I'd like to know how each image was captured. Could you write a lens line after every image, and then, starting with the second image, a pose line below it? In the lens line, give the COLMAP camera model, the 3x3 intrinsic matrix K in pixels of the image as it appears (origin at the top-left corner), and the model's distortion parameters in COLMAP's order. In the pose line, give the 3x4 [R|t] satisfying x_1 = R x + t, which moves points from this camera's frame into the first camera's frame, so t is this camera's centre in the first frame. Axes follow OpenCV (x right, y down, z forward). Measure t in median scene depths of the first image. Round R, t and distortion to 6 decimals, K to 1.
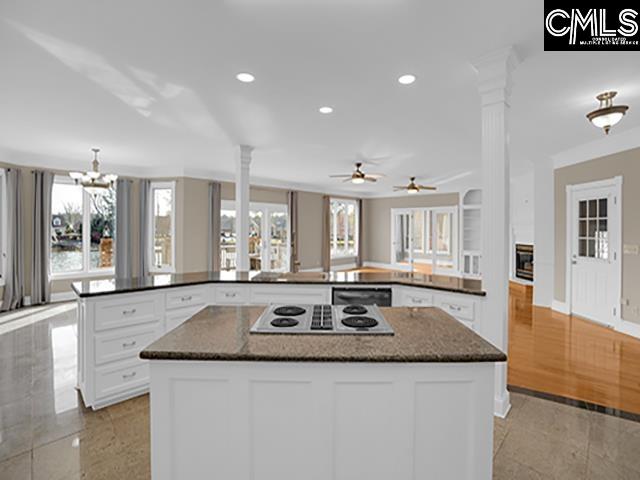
lens RADIAL K [[297.4, 0, 330.4], [0, 297.4, 230.9], [0, 0, 1]] dist [-0.052126, 0.003626]
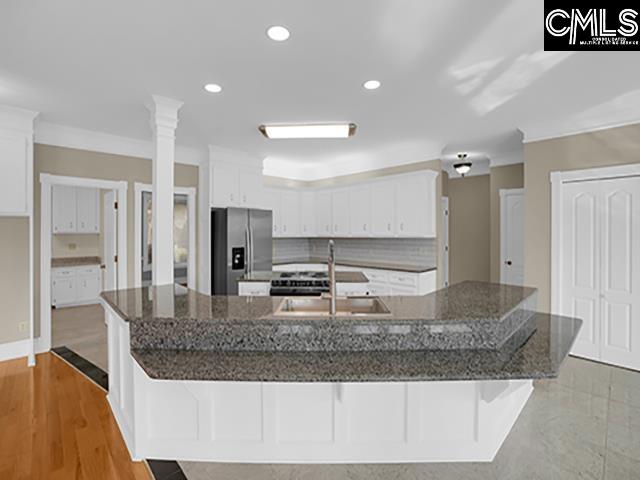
lens RADIAL K [[297.4, 0, 323.5], [0, 297.4, 227.5], [0, 0, 1]] dist [-0.052126, 0.003626]
pose [[-0.999597, -0.002727, 0.028267, -0.086161], [-0.002756, 0.999996, -0.000975, -0.018726], [-0.028264, -0.001053, -0.999600, 1.063671]]
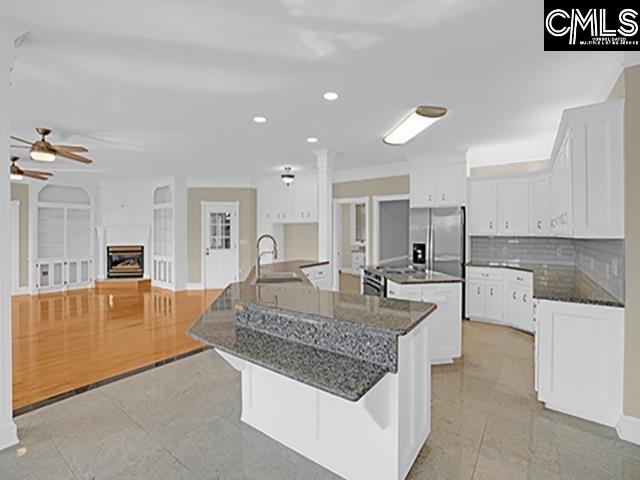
lens RADIAL K [[297.4, 0, 316.5], [0, 297.4, 230.8], [0, 0, 1]] dist [-0.052126, 0.003626]
pose [[-0.141530, -0.000935, 0.989934, -0.743731], [0.008996, 0.999957, 0.002230, -0.006674], [-0.989893, 0.009221, -0.141515, 0.644711]]
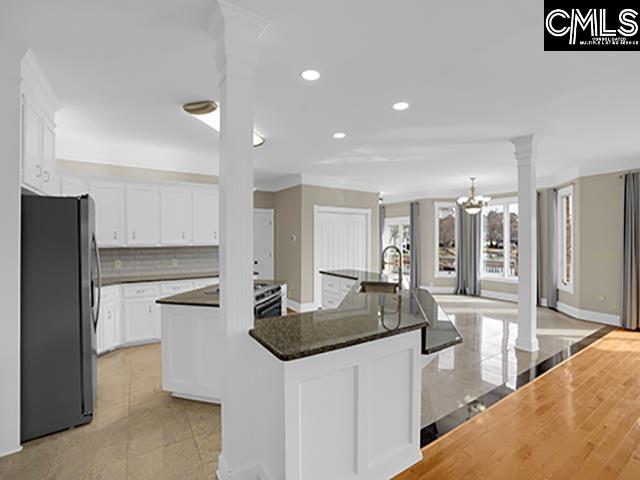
lens RADIAL K [[297.4, 0, 319.8], [0, 297.4, 239.4], [0, 0, 1]] dist [-0.052126, 0.003626]
pose [[-0.231264, -0.000448, -0.972891, 0.595944], [-0.007665, 0.999970, 0.001362, -0.011175], [0.972861, 0.007772, -0.231260, 0.659944]]
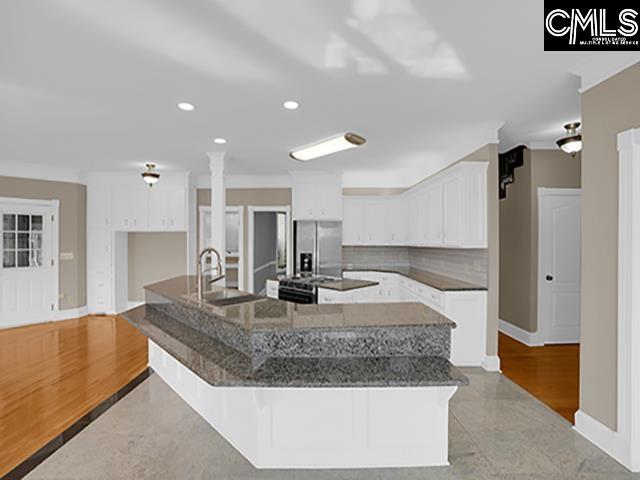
lens RADIAL K [[297.4, 0, 315.1], [0, 297.4, 240.4], [0, 0, 1]] dist [-0.052126, 0.003626]
pose [[-0.702686, -0.003751, 0.711490, -0.604085], [0.004563, 0.999942, 0.009778, -0.015645], [-0.711485, 0.010117, -0.702628, 0.905305]]
